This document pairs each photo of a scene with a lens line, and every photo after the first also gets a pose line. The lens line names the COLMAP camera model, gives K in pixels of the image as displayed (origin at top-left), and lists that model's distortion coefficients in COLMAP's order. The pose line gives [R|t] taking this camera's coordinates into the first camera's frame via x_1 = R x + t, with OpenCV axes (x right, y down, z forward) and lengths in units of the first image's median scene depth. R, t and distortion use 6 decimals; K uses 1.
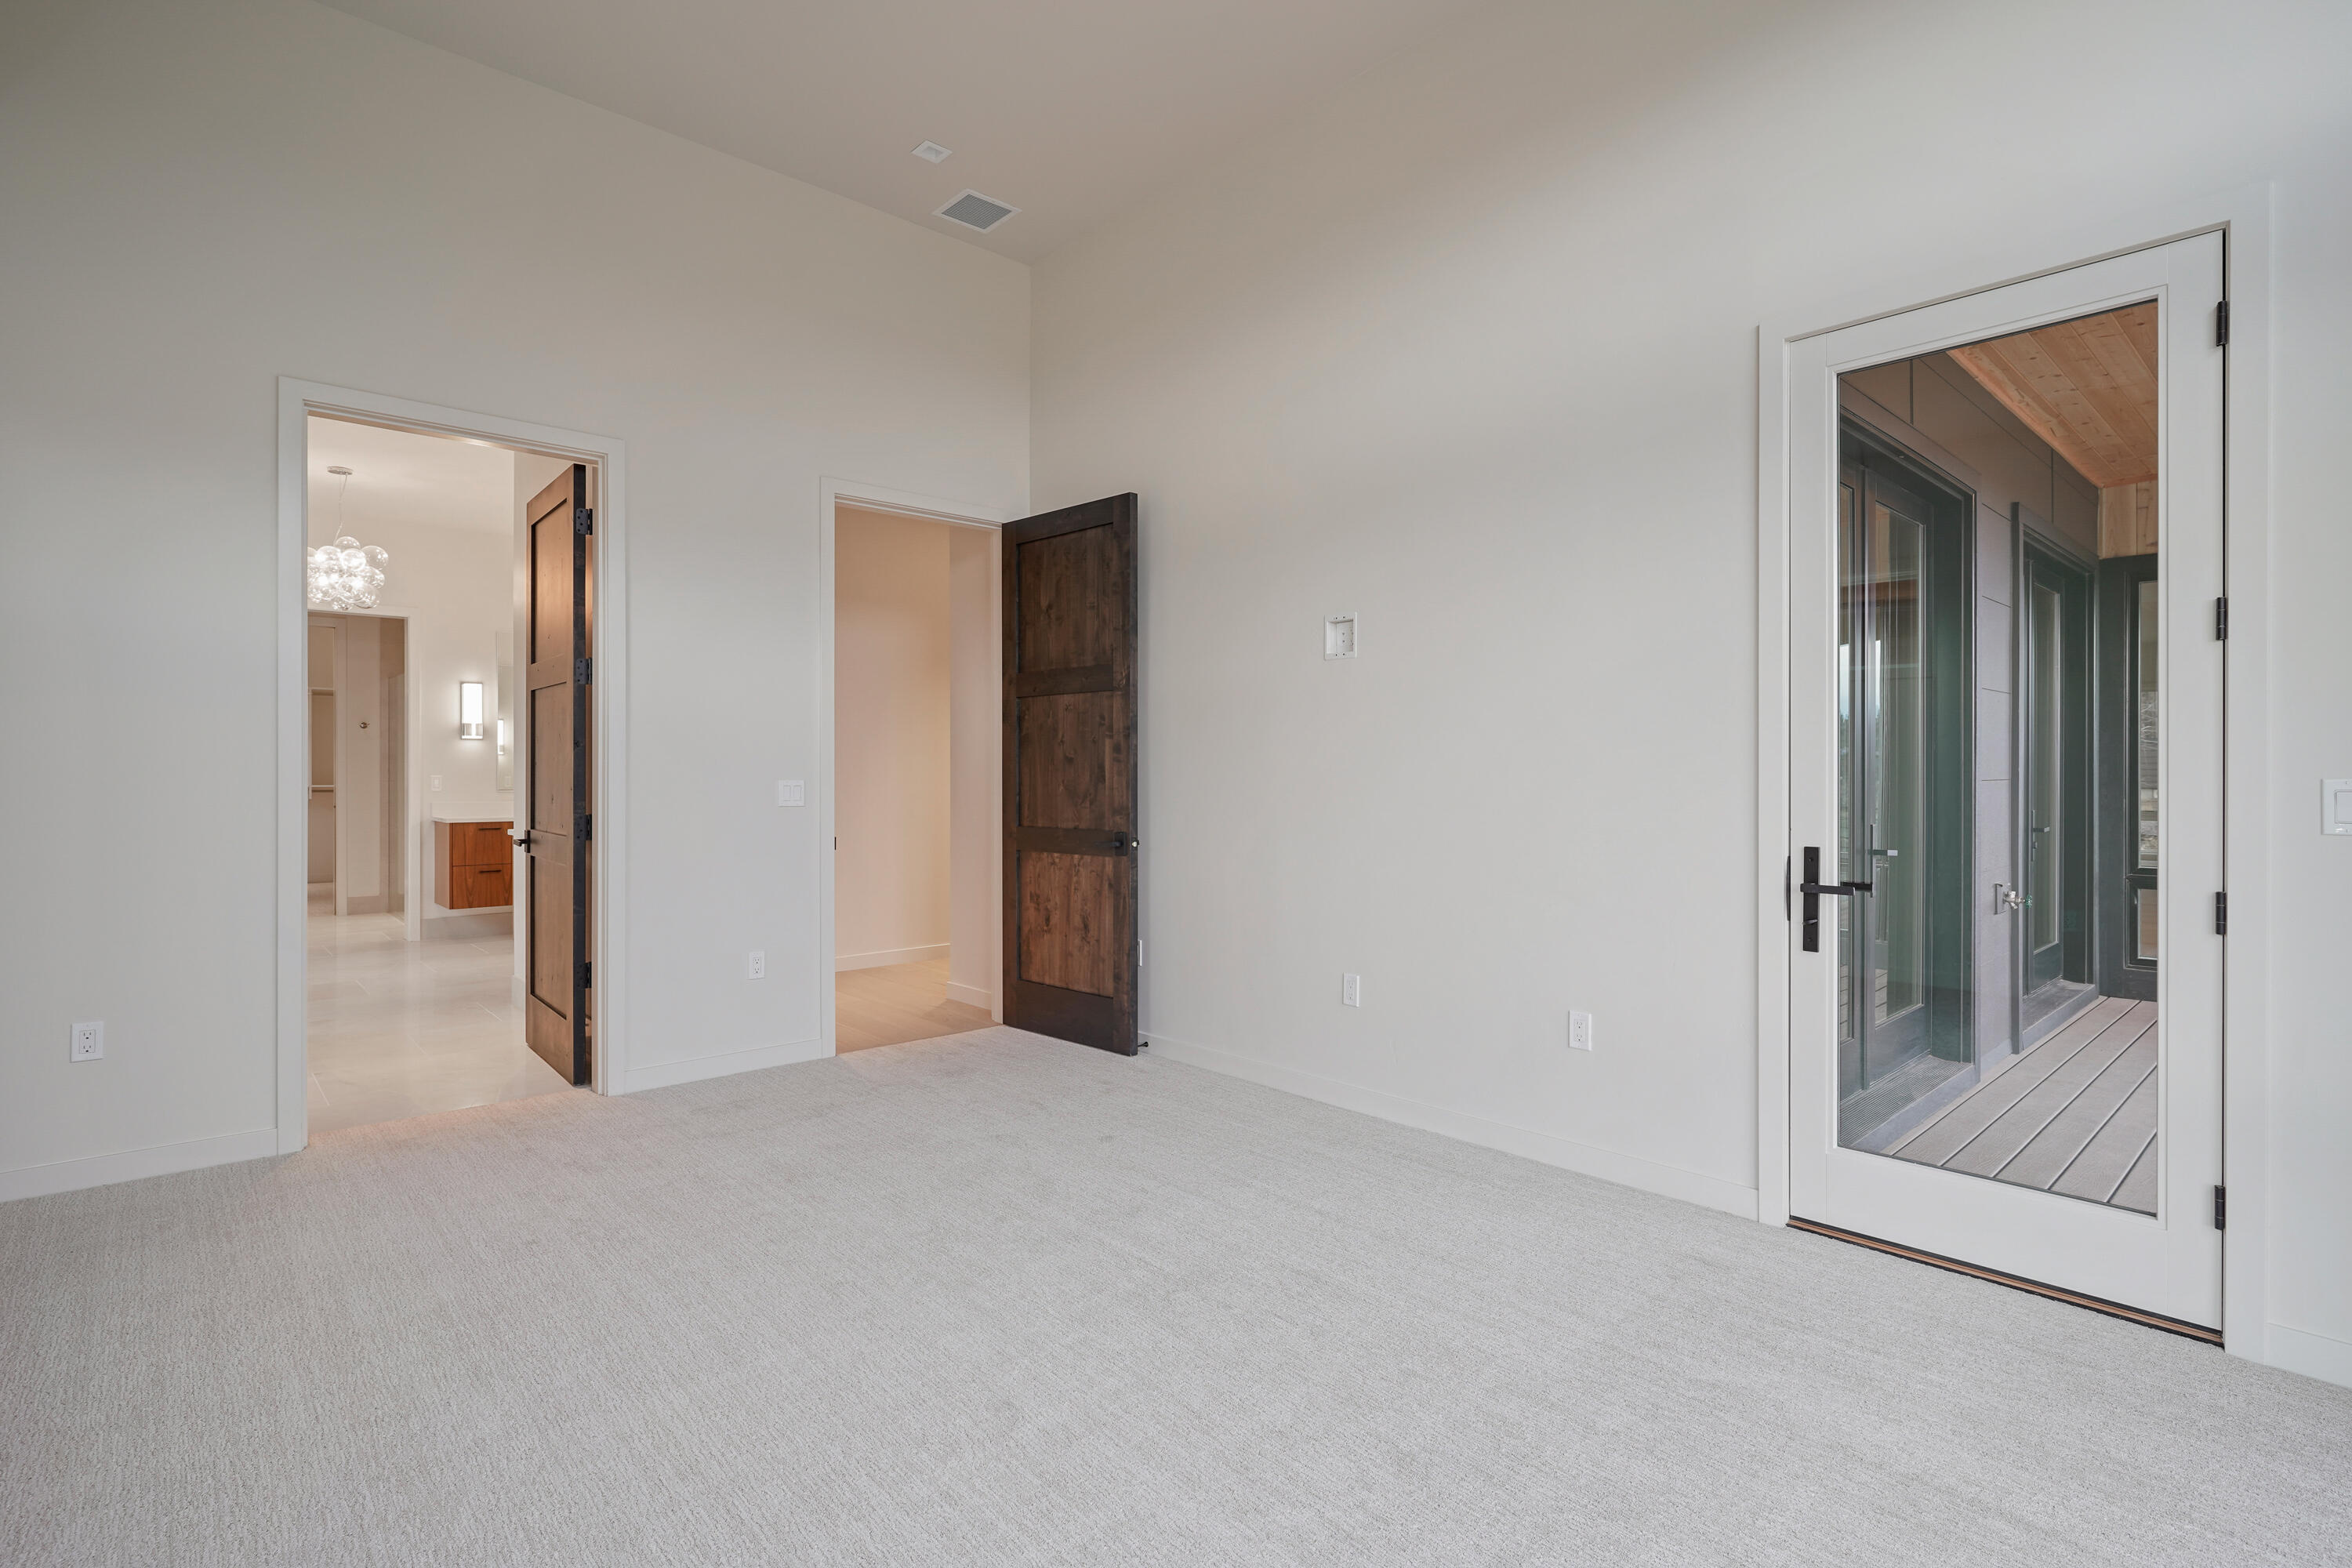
lens RADIAL K [[1140.7, 0, 1174.1], [0, 1140.7, 796.7], [0, 0, 1]] dist [-0.000652, 0.001141]
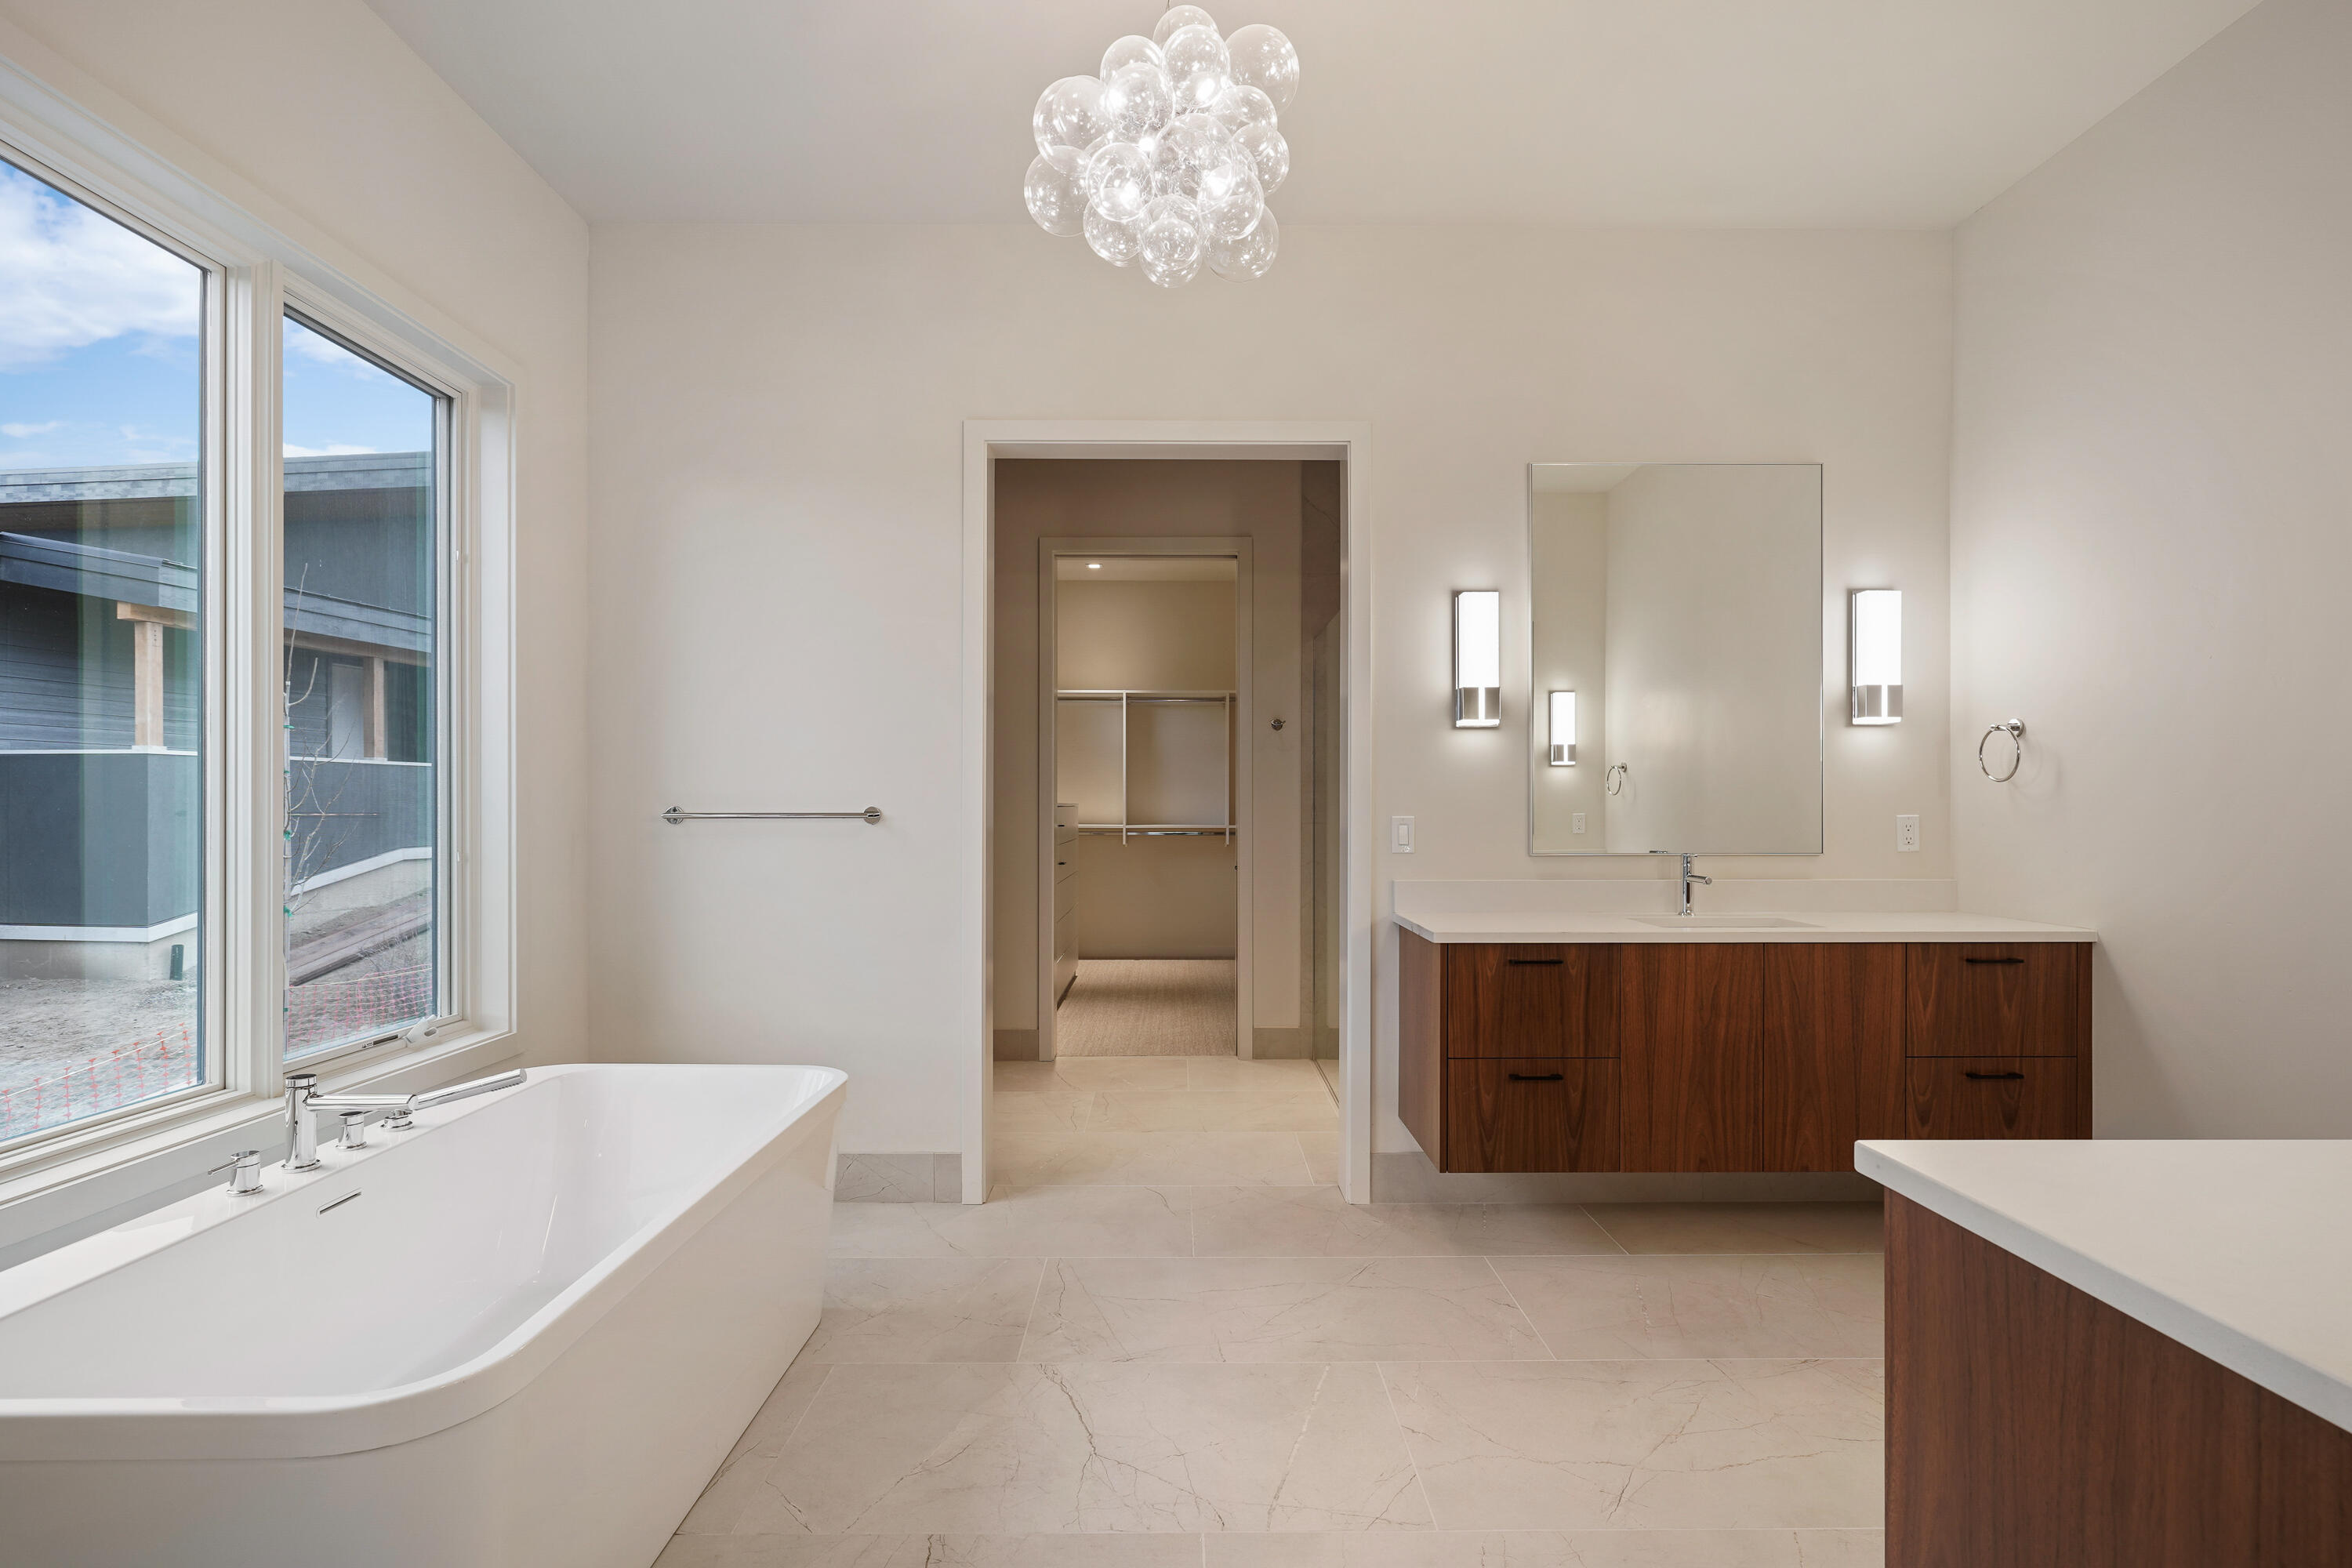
lens RADIAL K [[1140.7, 0, 1174.1], [0, 1140.7, 796.7], [0, 0, 1]] dist [-0.000652, 0.001141]
pose [[0.744894, -0.010459, -0.667101, -0.428479], [-0.003575, 0.999800, -0.019667, -0.016960], [0.667173, 0.017034, 0.744708, 0.629489]]
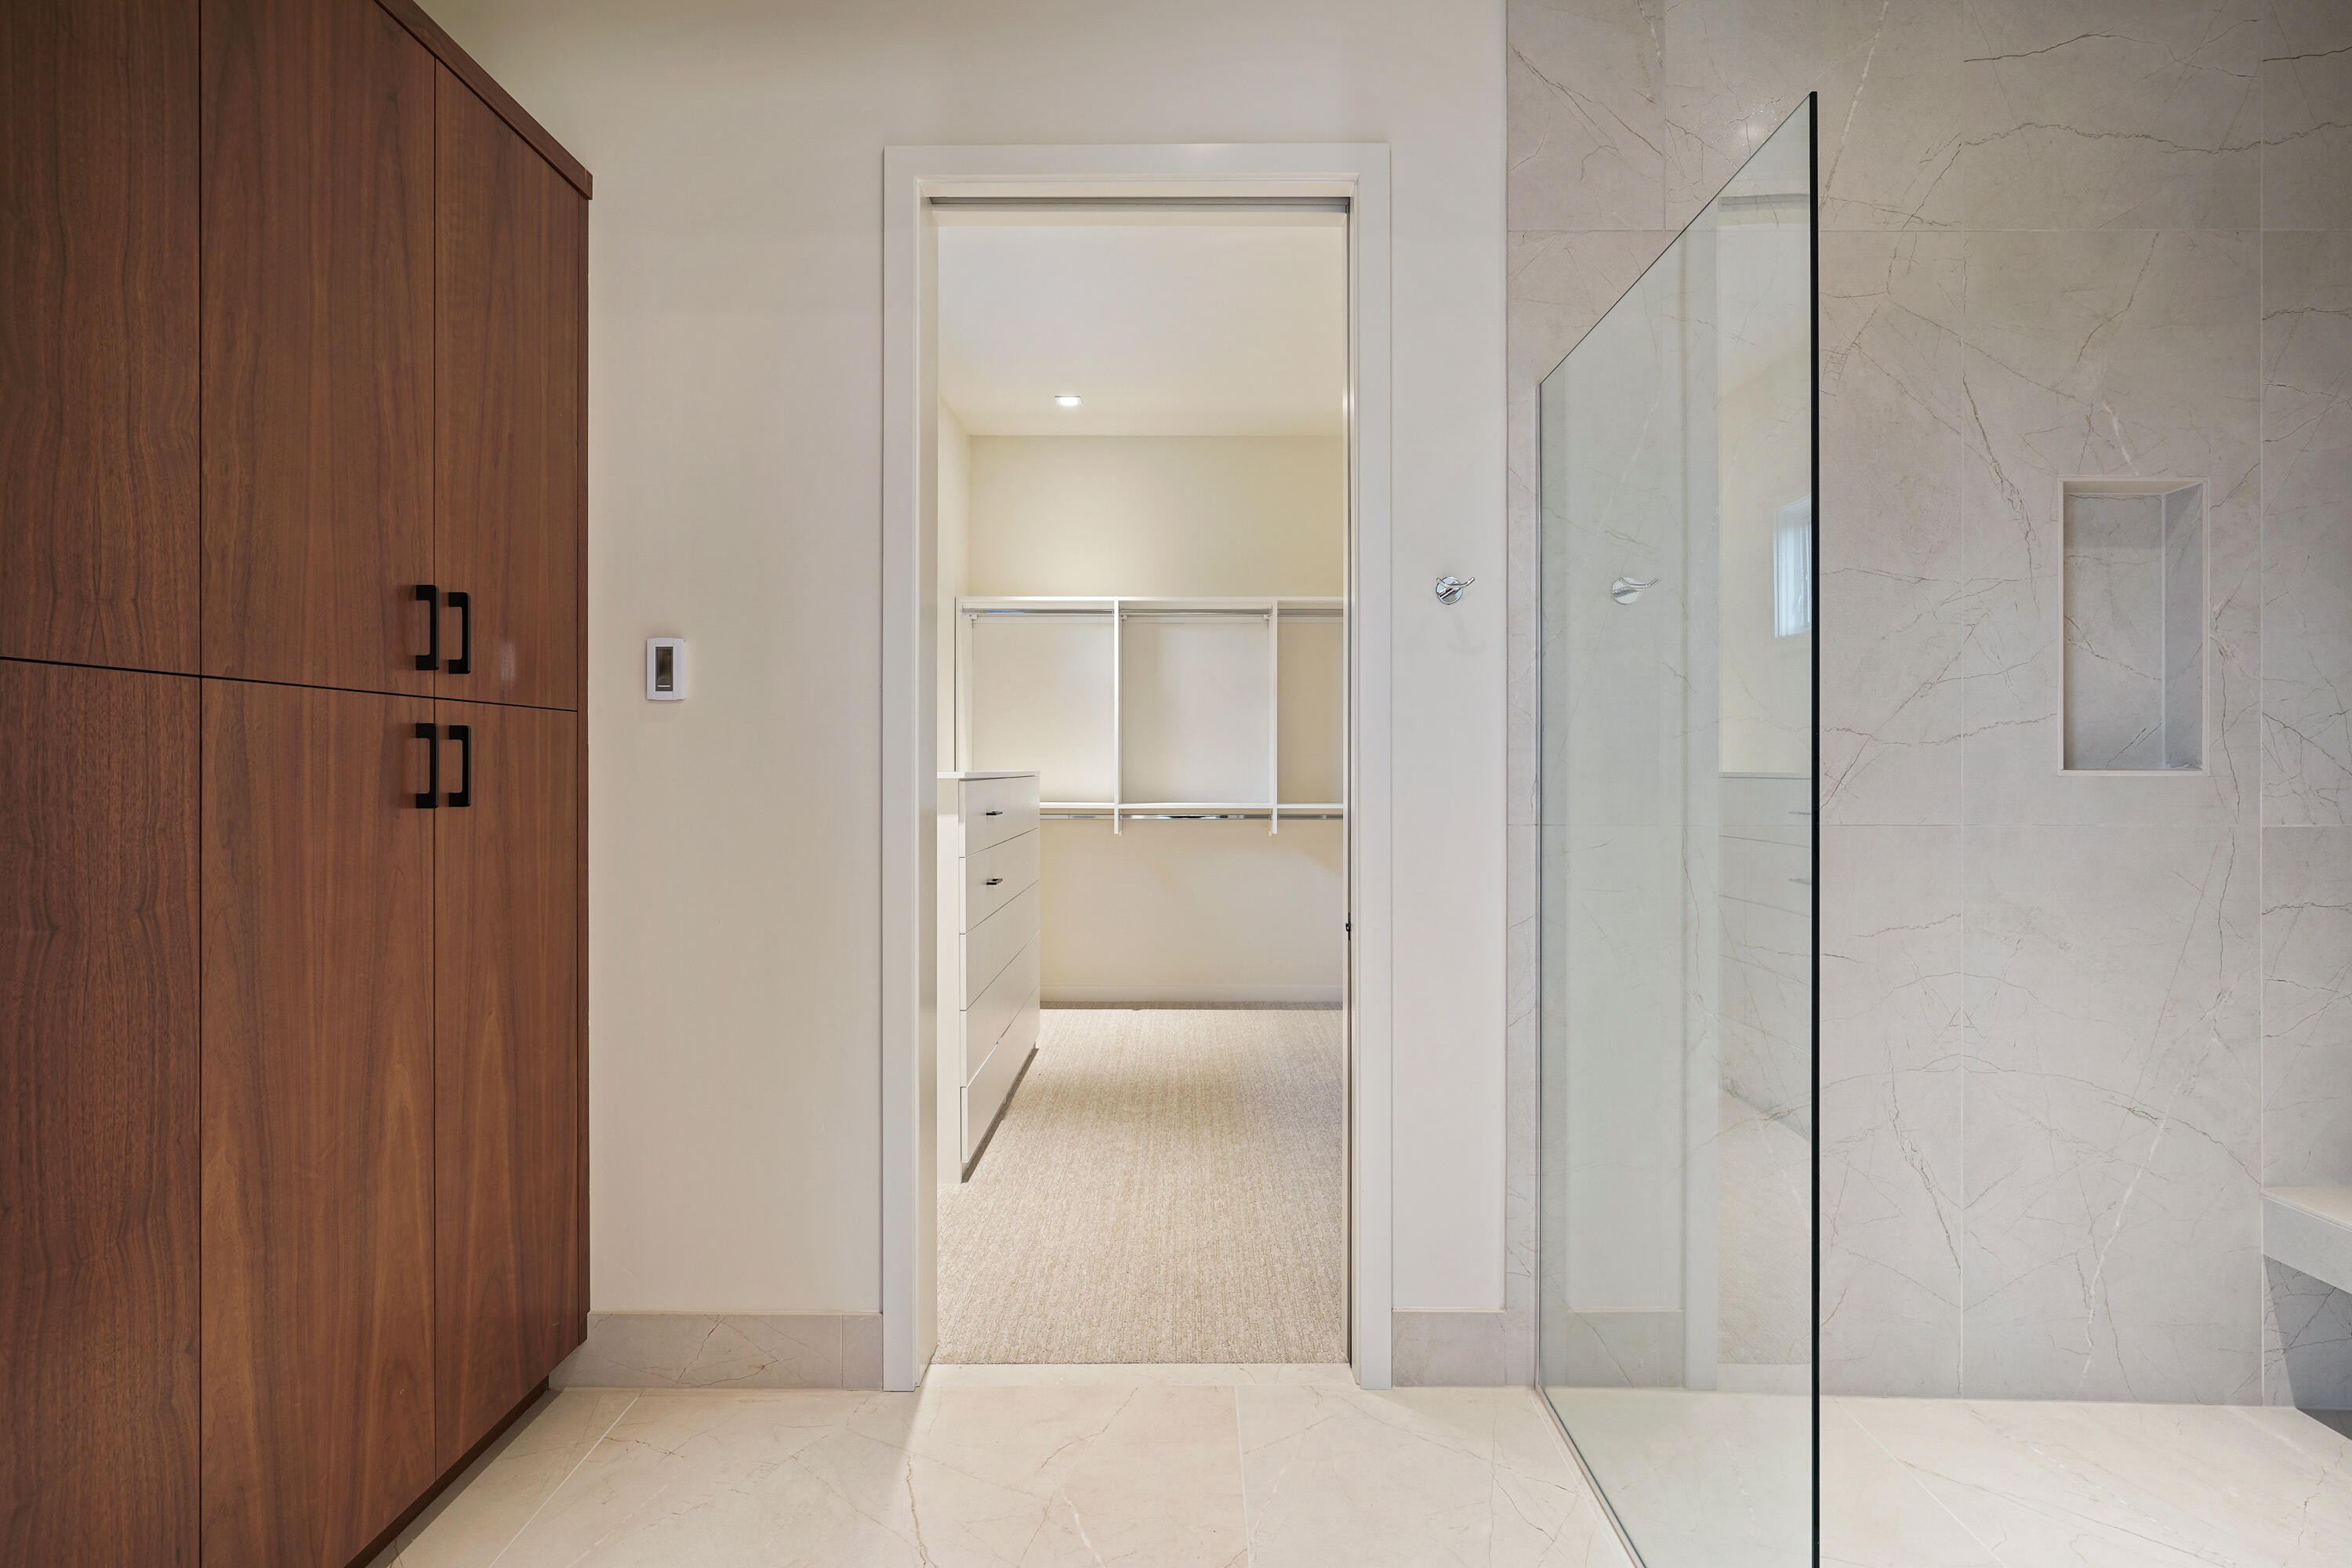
lens RADIAL K [[1140.9, 0, 1173.3], [0, 1140.9, 760.1], [0, 0, 1]] dist [-0.011437, 0.000347]
pose [[0.737722, -0.011583, -0.675006, -0.683017], [-0.002872, 0.999790, -0.020295, -0.024063], [0.675099, 0.016911, 0.737533, 0.907295]]
